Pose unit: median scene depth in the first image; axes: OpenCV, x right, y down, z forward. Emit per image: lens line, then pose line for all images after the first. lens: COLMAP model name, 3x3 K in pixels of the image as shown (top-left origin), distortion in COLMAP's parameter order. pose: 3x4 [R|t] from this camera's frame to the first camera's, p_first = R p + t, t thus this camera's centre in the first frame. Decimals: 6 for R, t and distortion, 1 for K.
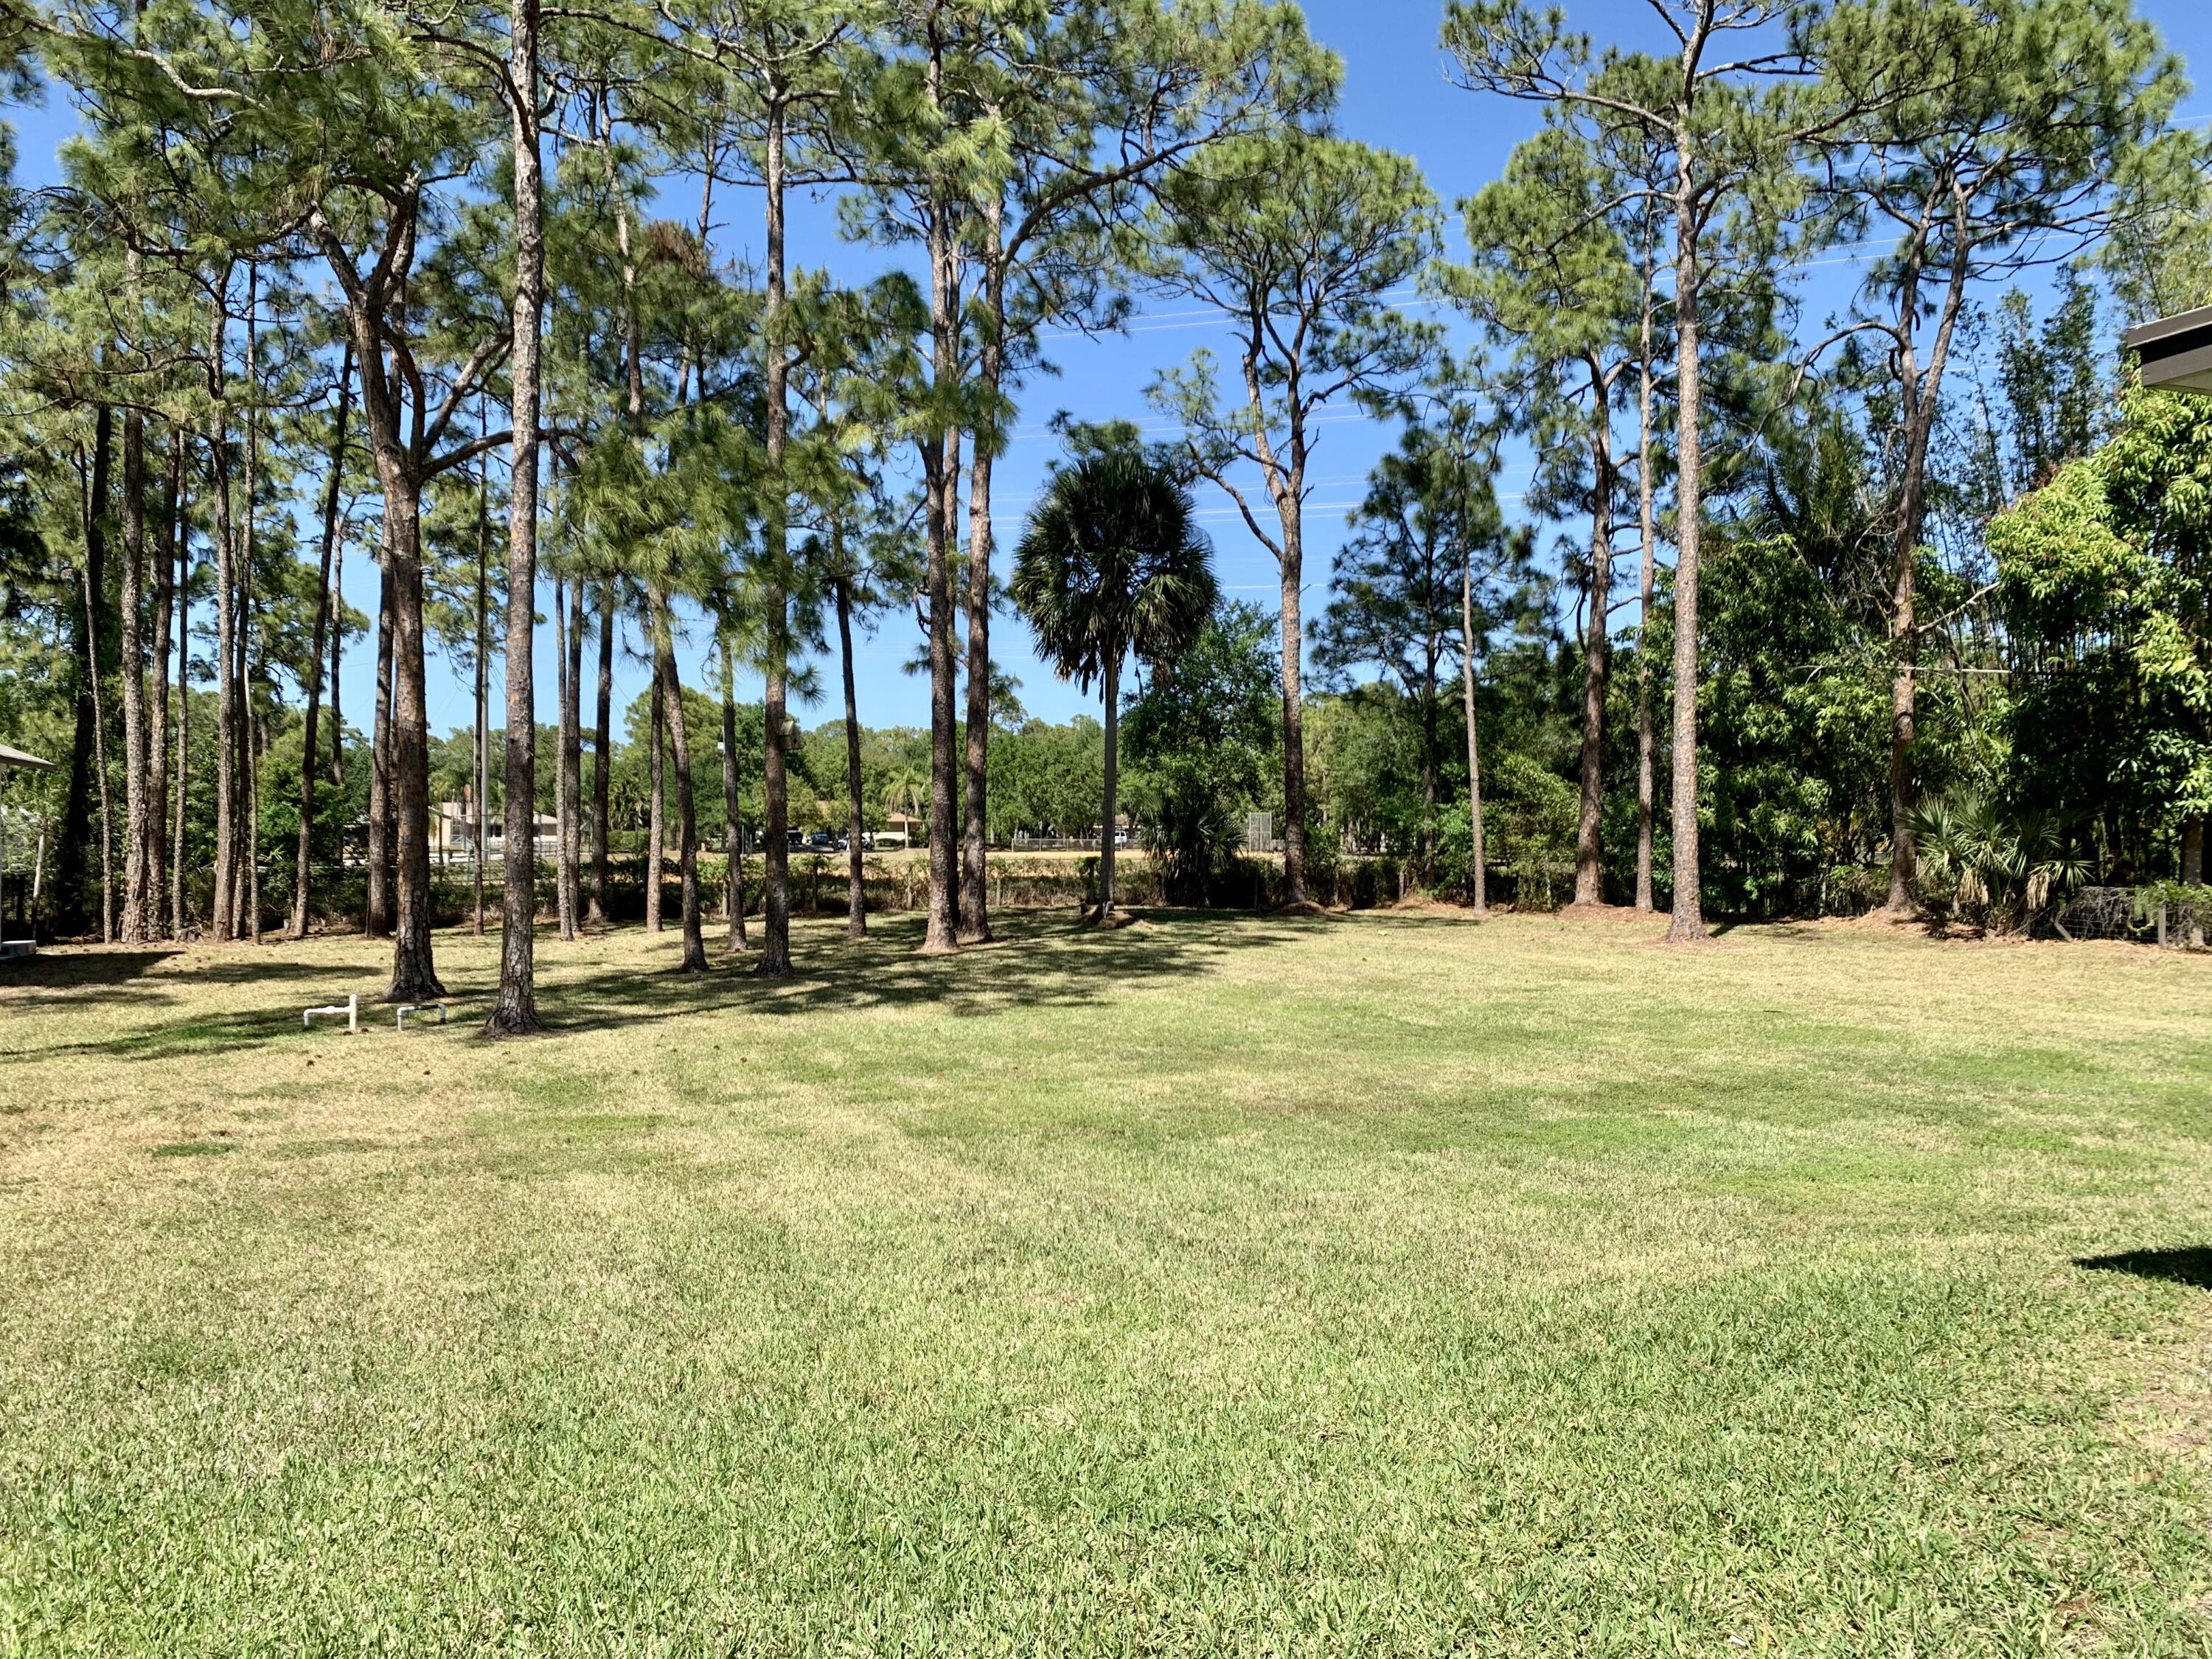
lens RADIAL K [[1681.4, 0, 1107.7], [0, 1681.4, 836.0], [0, 0, 1]] dist [0.018825, -0.021549]
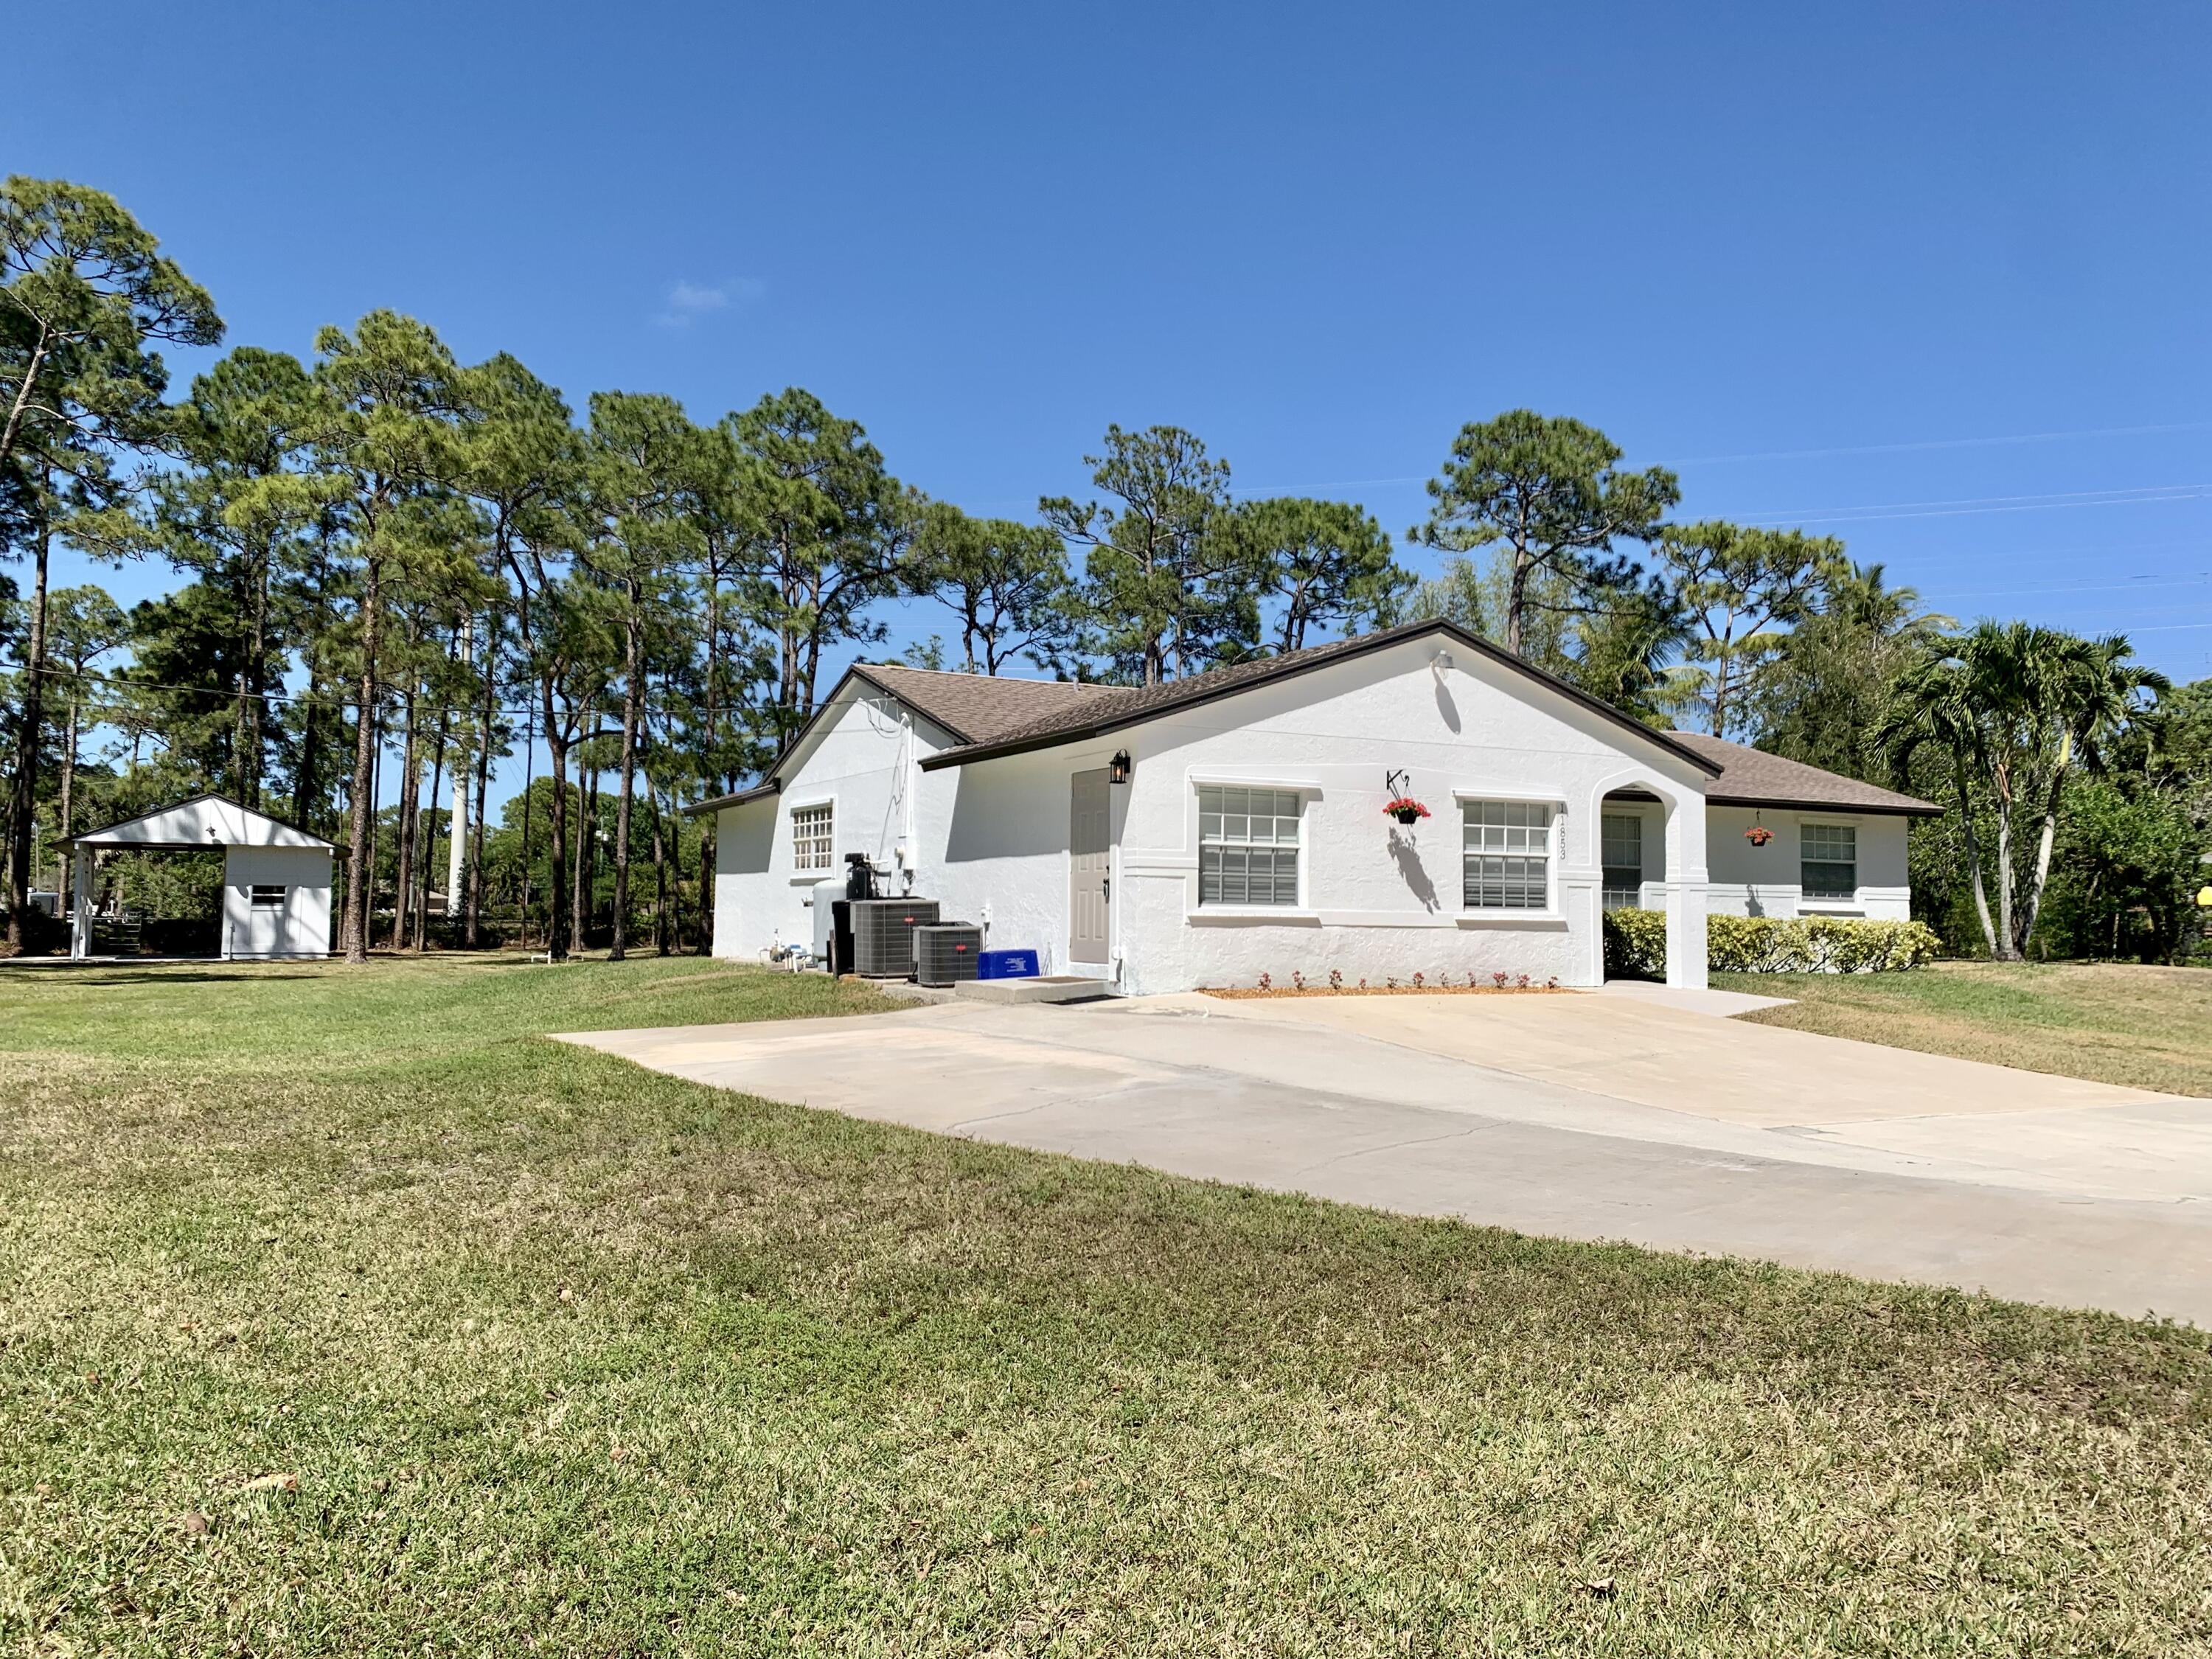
lens RADIAL K [[1681.4, 0, 1111.5], [0, 1681.4, 832.0], [0, 0, 1]] dist [0.018825, -0.021549]
pose [[0.996081, 0.007479, 0.088124, 0.081886], [-0.003060, 0.998736, -0.050175, 0.011261], [-0.088388, 0.049708, 0.994845, -0.750099]]
